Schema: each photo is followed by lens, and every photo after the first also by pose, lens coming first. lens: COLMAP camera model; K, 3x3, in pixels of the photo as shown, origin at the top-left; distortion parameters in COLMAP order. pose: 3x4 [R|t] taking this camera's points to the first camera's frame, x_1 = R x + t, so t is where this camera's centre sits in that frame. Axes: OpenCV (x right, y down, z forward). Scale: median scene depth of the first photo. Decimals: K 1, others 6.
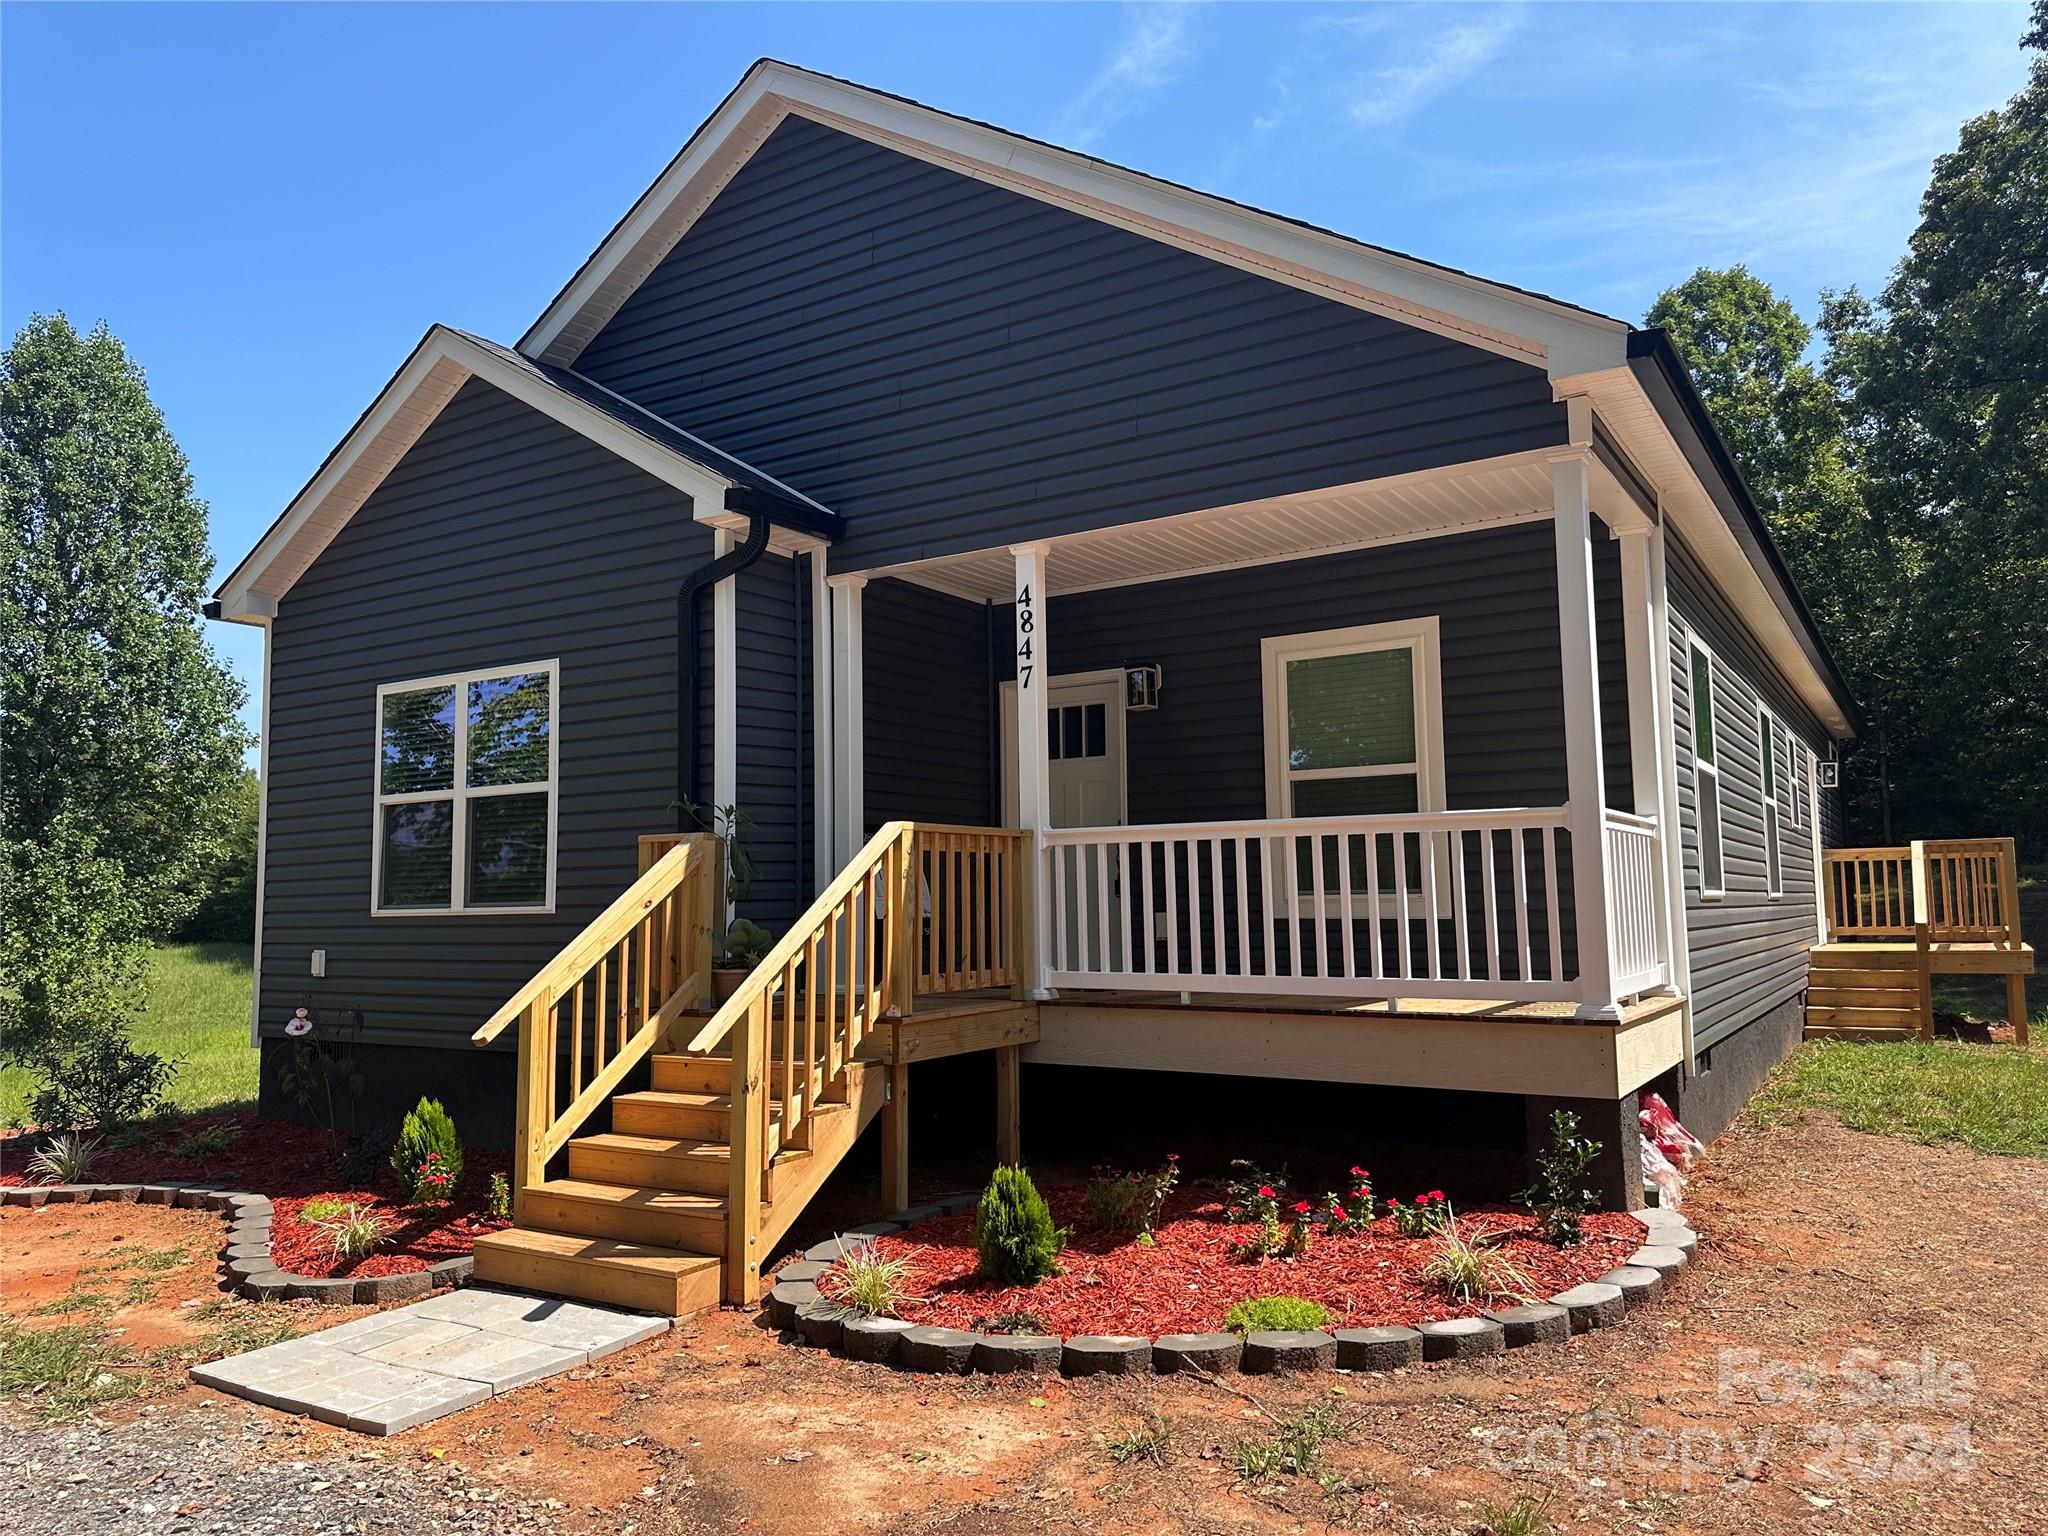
lens RADIAL K [[1435.9, 0, 1024.8], [0, 1435.9, 735.3], [0, 0, 1]] dist [0.094479, -0.146533]
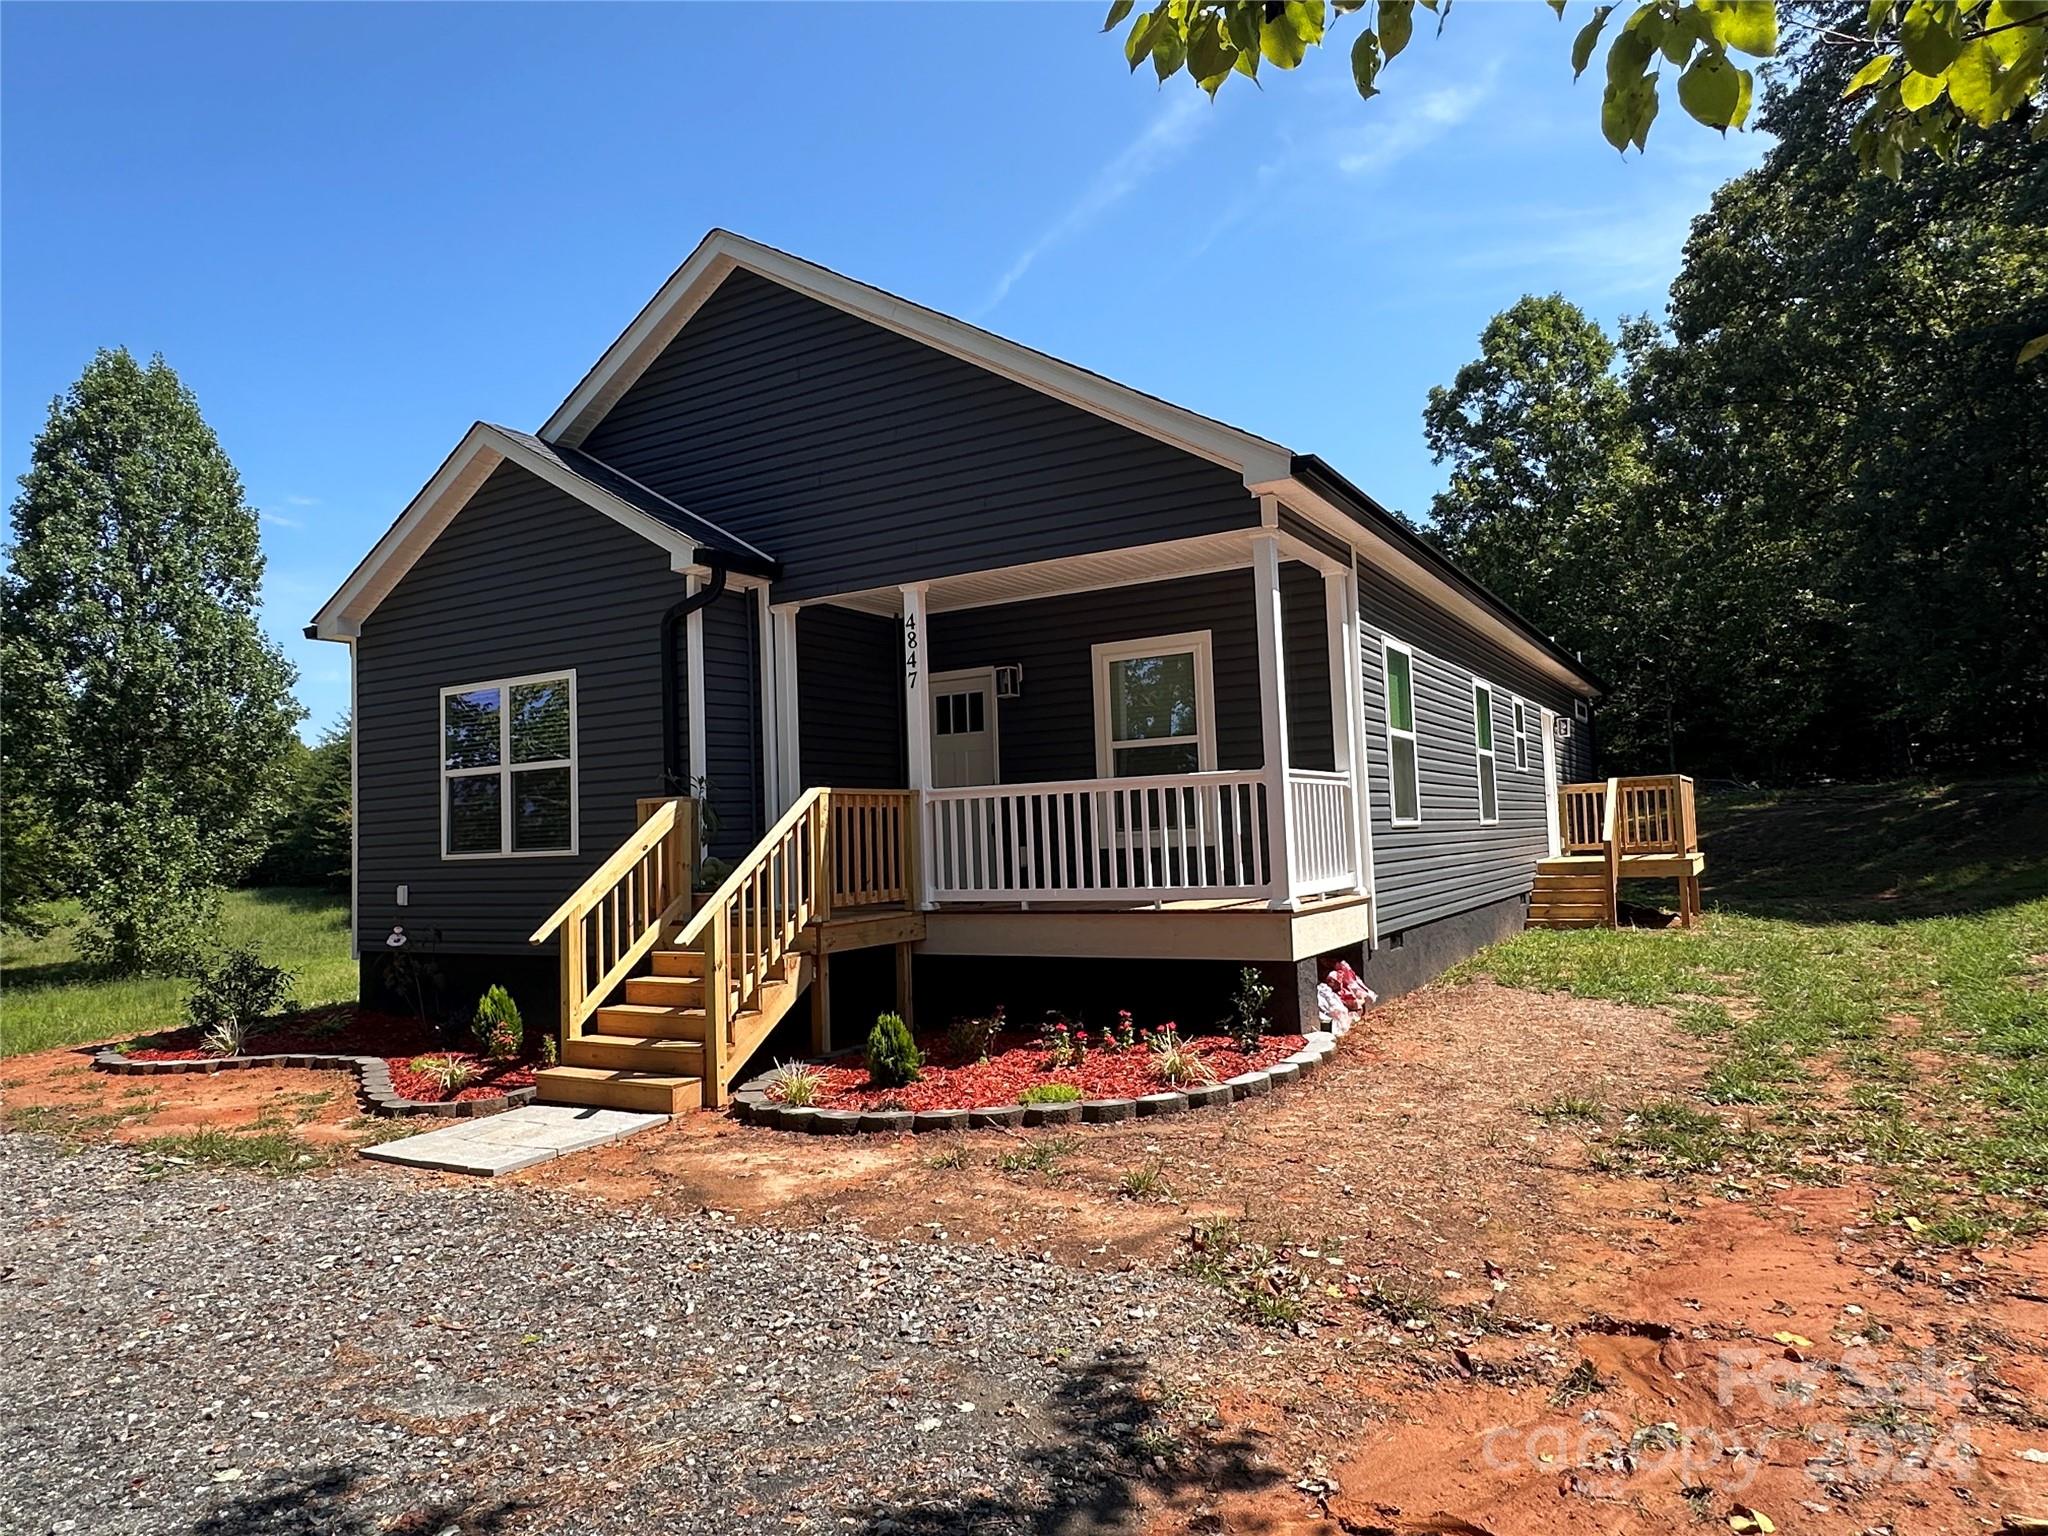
lens RADIAL K [[1279.2, 0, 1023.2], [0, 1279.2, 732.7], [0, 0, 1]] dist [-0.018150, -0.000516]
pose [[0.999198, -0.018141, 0.035689, 0.061522], [0.016958, 0.999306, 0.033163, -0.028556], [-0.036266, -0.032531, 0.998813, -0.238315]]
